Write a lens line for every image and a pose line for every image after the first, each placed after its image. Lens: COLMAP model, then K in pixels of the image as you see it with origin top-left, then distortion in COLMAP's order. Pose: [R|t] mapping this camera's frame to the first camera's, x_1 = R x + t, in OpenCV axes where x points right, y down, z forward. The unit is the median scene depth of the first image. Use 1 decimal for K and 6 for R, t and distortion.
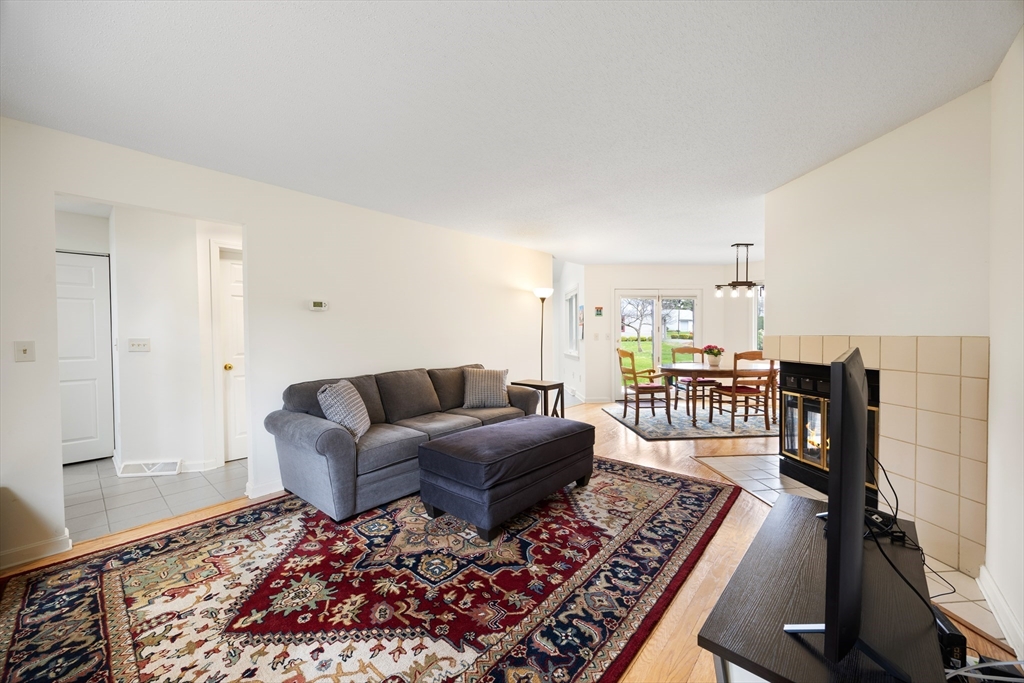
lens RADIAL K [[391.5, 0, 515.5], [0, 391.5, 339.7], [0, 0, 1]] dist [-0.002422, 0.000141]
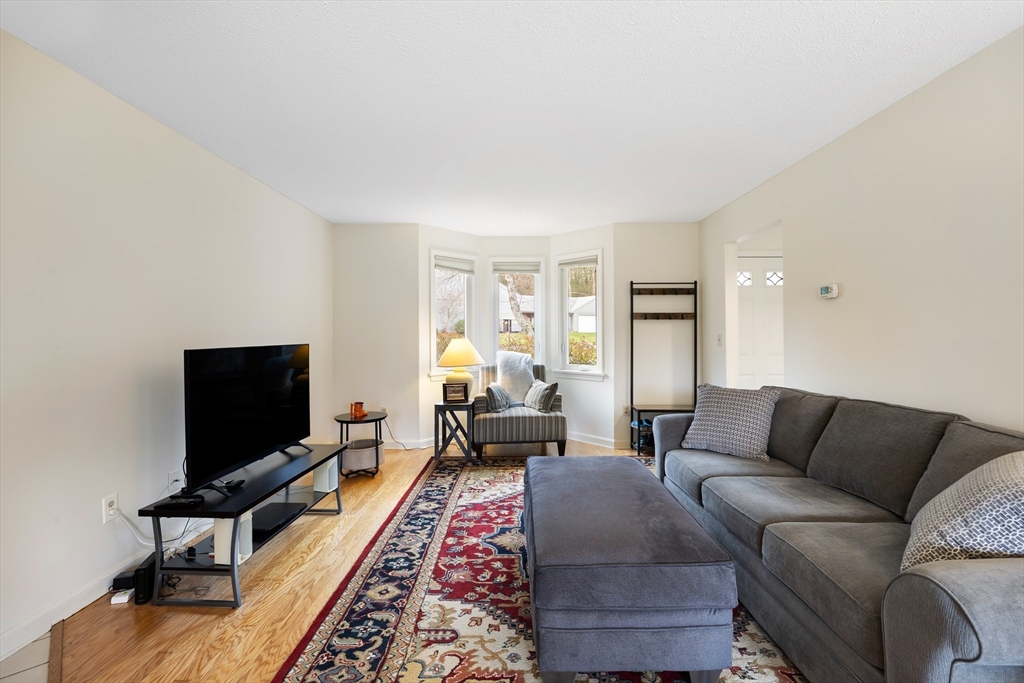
lens RADIAL K [[454.2, 0, 512.1], [0, 454.2, 331.4], [0, 0, 1]] dist [-0.012319, -0.000079]
pose [[-0.765678, 0.008239, -0.643171, 0.840128], [-0.001613, 0.999890, 0.014728, -0.042212], [0.643222, 0.012314, -0.765581, 2.163780]]
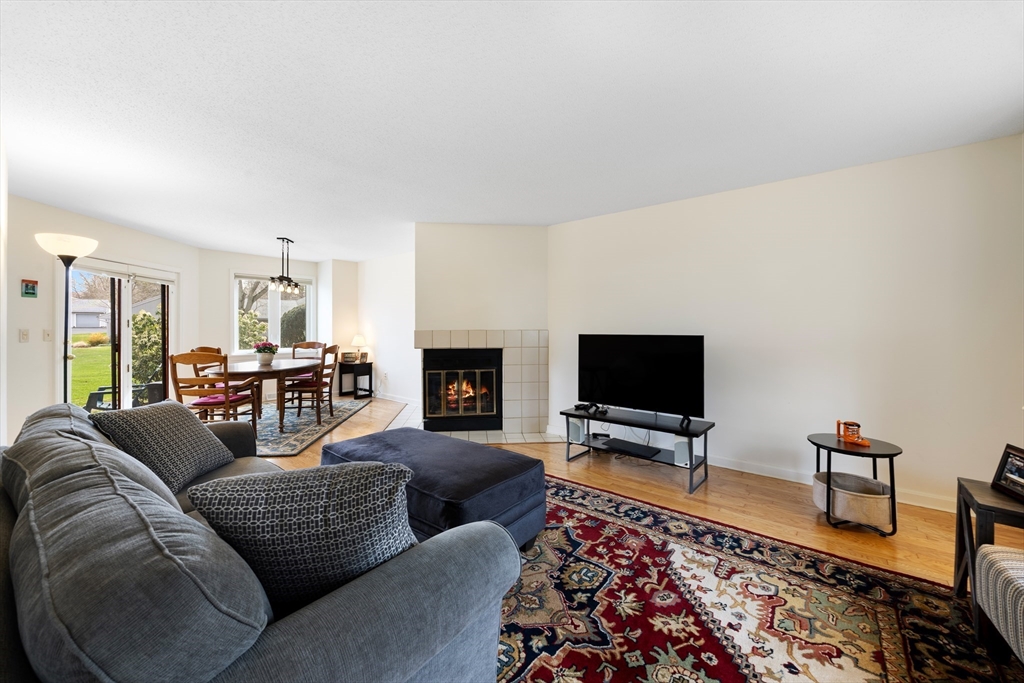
lens RADIAL K [[391.5, 0, 521.7], [0, 391.5, 334.7], [0, 0, 1]] dist [-0.002422, 0.000141]
pose [[-0.047669, -0.010391, 0.998809, -1.182809], [0.019962, 0.999736, 0.011353, -0.008710], [-0.998664, 0.020479, -0.047449, 1.245200]]
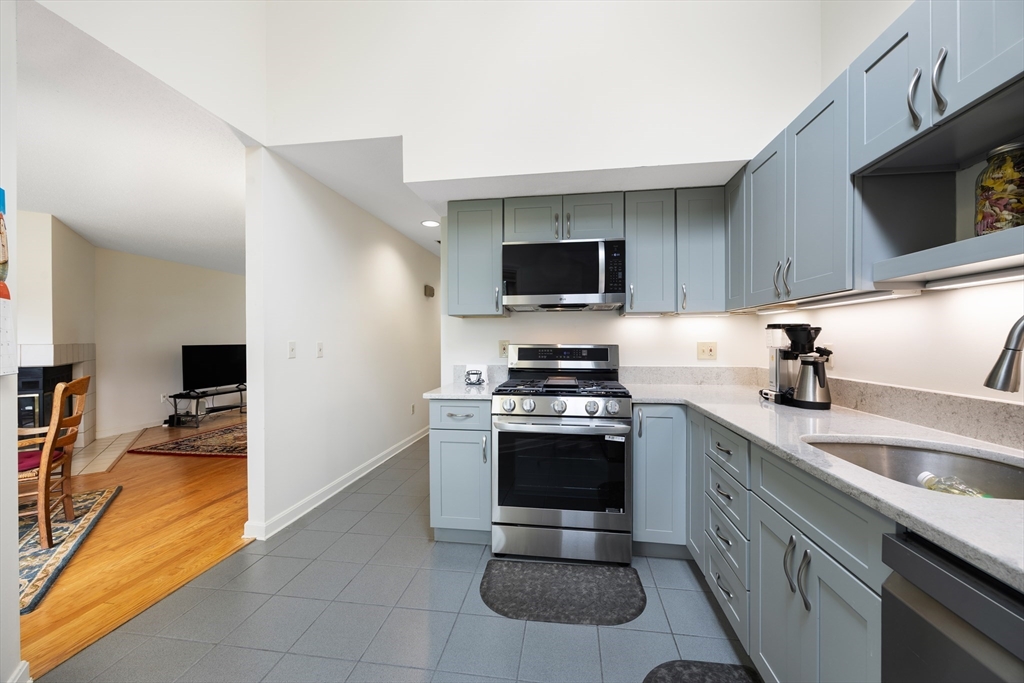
lens RADIAL K [[391.5, 0, 517.6], [0, 391.5, 341.3], [0, 0, 1]] dist [-0.002422, 0.000141]
pose [[-0.840331, 0.014665, -0.541876, 0.237504], [0.000269, 0.999645, 0.026637, -0.087387], [0.542074, 0.022238, -0.840036, 4.588705]]
